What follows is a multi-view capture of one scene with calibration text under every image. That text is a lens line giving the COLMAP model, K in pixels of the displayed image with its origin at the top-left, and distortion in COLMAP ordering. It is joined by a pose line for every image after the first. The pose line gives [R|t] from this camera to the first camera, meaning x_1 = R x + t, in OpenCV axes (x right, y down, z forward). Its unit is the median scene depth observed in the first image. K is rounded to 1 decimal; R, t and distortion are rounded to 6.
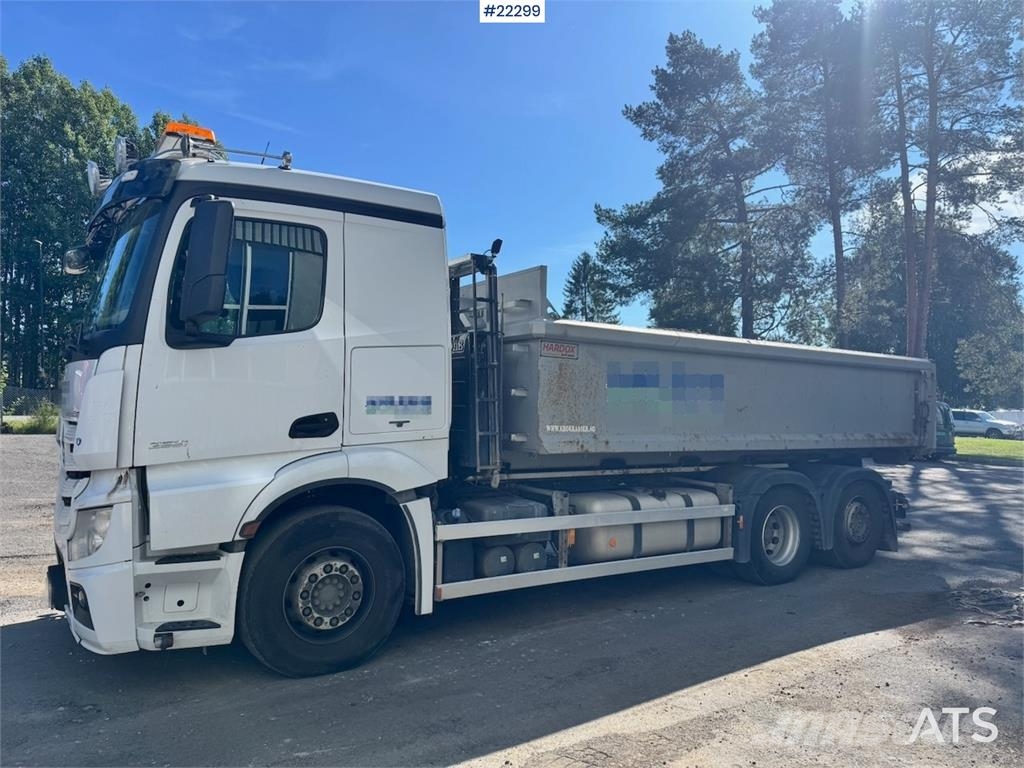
lens RADIAL K [[722.0, 0, 526.3], [0, 722.0, 384.4], [0, 0, 1]] dist [0.038358, -0.047823]
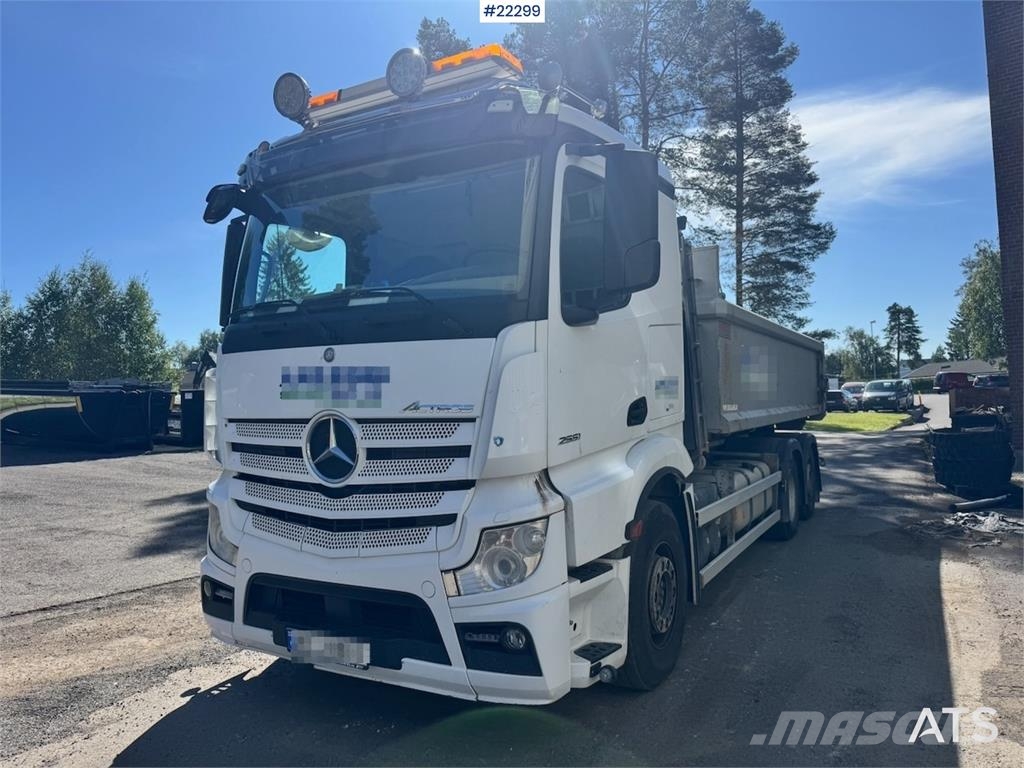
lens RADIAL K [[722.0, 0, 517.7], [0, 722.0, 387.2], [0, 0, 1]] dist [0.038358, -0.047823]
pose [[0.901957, -0.029794, 0.430796, -0.738610], [0.020819, 0.999457, 0.025532, 0.000321], [-0.431323, -0.014060, 0.902088, 0.228300]]
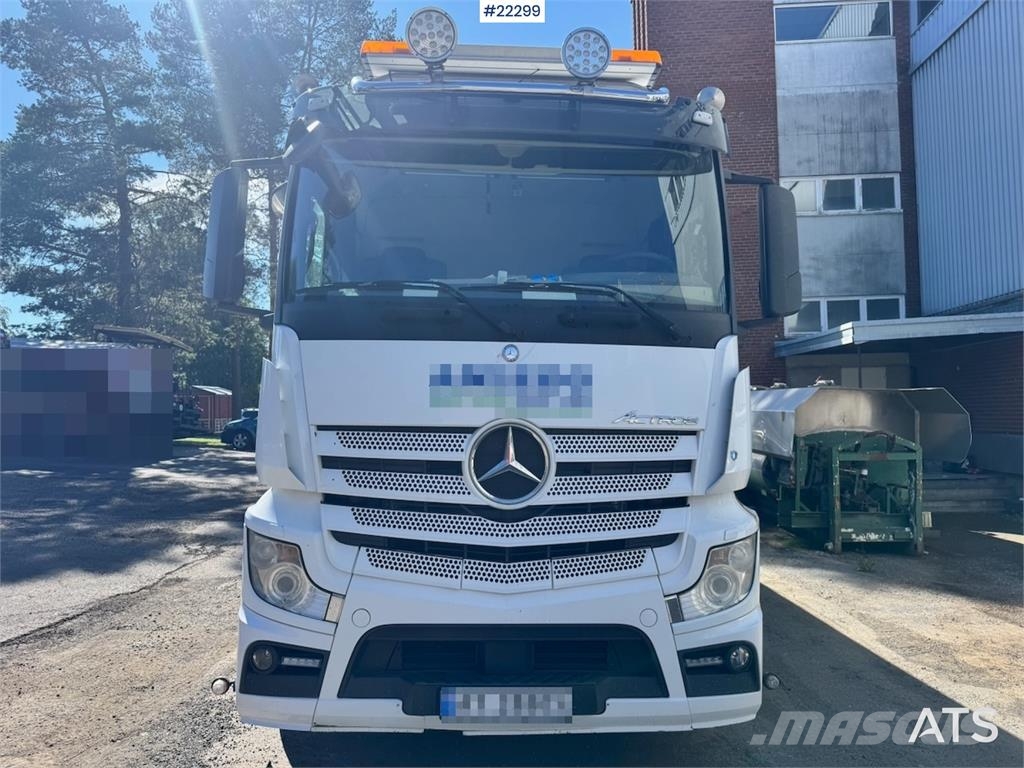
lens RADIAL K [[722.0, 0, 514.8], [0, 722.0, 383.9], [0, 0, 1]] dist [0.038358, -0.047823]
pose [[0.536617, 0.033362, 0.843166, -1.102833], [-0.033185, 0.999279, -0.018419, 0.019971], [-0.843173, -0.018097, 0.537338, 0.622196]]
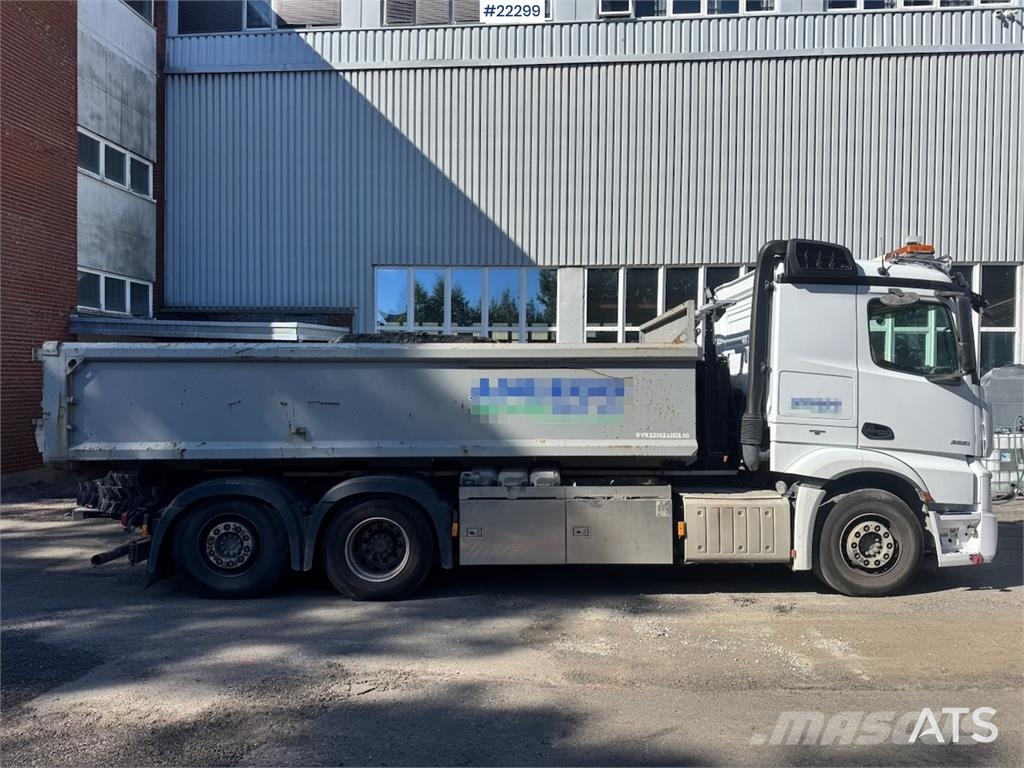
lens RADIAL K [[722.0, 0, 515.5], [0, 722.0, 389.8], [0, 0, 1]] dist [0.038358, -0.047823]
pose [[-0.832420, -0.012240, 0.554009, -0.712959], [-0.037798, 0.998682, -0.034727, 0.053423], [-0.552854, -0.049848, -0.831786, 2.795763]]
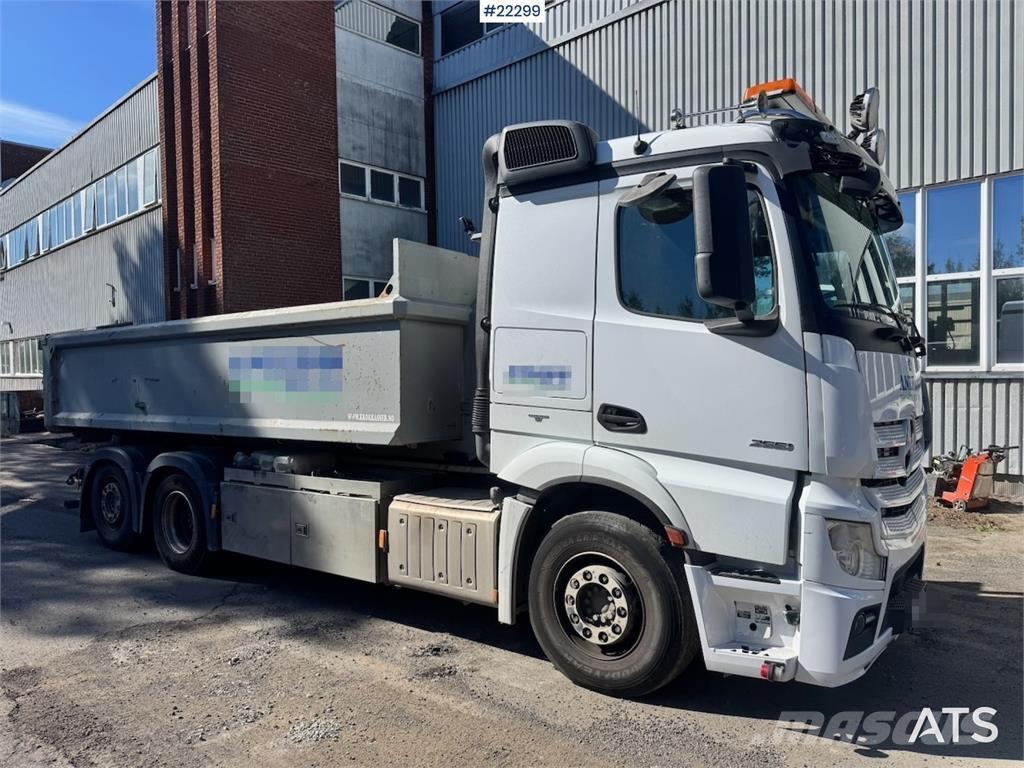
lens RADIAL K [[722.0, 0, 510.8], [0, 722.0, 386.2], [0, 0, 1]] dist [0.038358, -0.047823]
pose [[-0.303805, -0.015943, 0.952601, -1.262079], [-0.039471, 0.999212, 0.004135, 0.022807], [-0.951916, -0.036344, -0.304195, 1.643680]]
